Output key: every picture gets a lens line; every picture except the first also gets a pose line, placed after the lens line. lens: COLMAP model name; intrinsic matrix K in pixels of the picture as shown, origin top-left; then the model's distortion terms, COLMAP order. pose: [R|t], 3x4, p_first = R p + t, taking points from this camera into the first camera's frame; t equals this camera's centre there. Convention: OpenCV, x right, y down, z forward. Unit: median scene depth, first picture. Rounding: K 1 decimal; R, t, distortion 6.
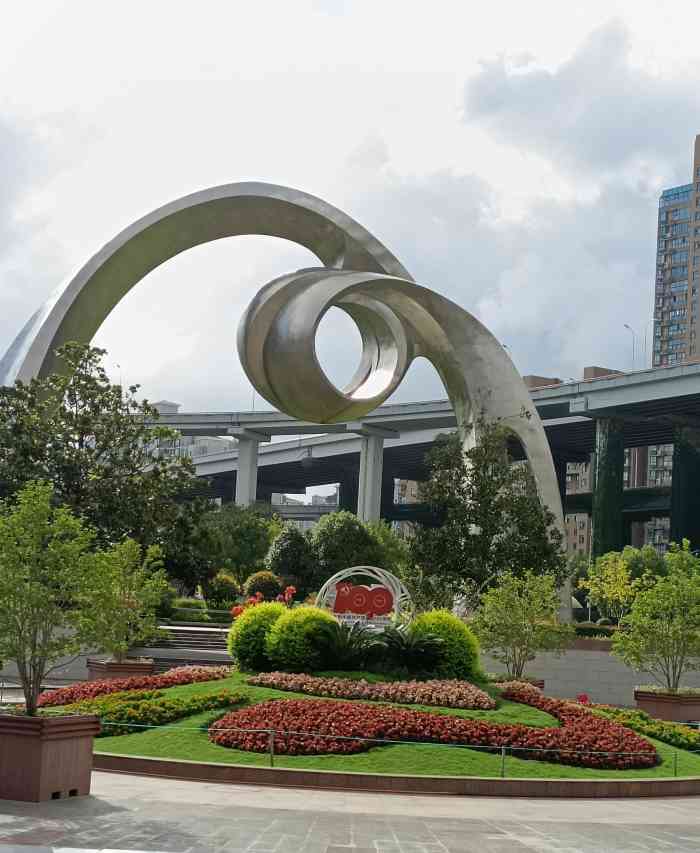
lens RADIAL K [[1547.7, 0, 350.0], [0, 1547.7, 426.5], [0, 0, 1]] dist [0.015503, -0.063733]
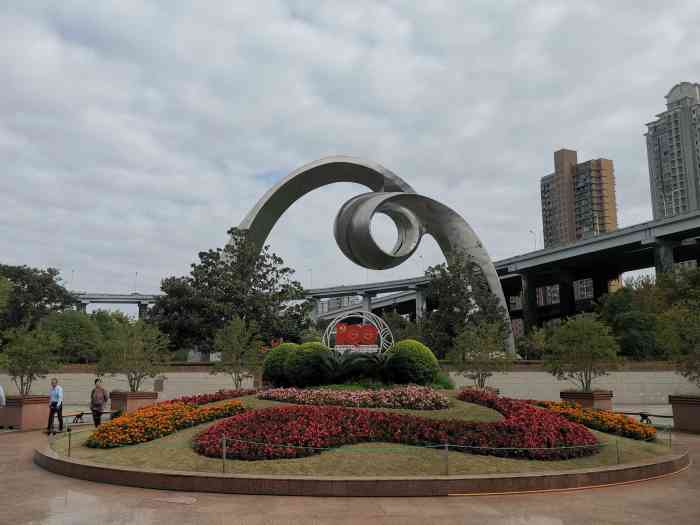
lens RADIAL K [[554.3, 0, 350.0], [0, 554.3, 262.5], [0, 0, 1]] dist [0.007752, 0.004346]
pose [[0.986604, -0.086525, -0.138298, 0.043307], [0.073960, 0.992864, -0.093552, 0.052133], [0.145405, 0.082070, 0.985962, 0.275810]]
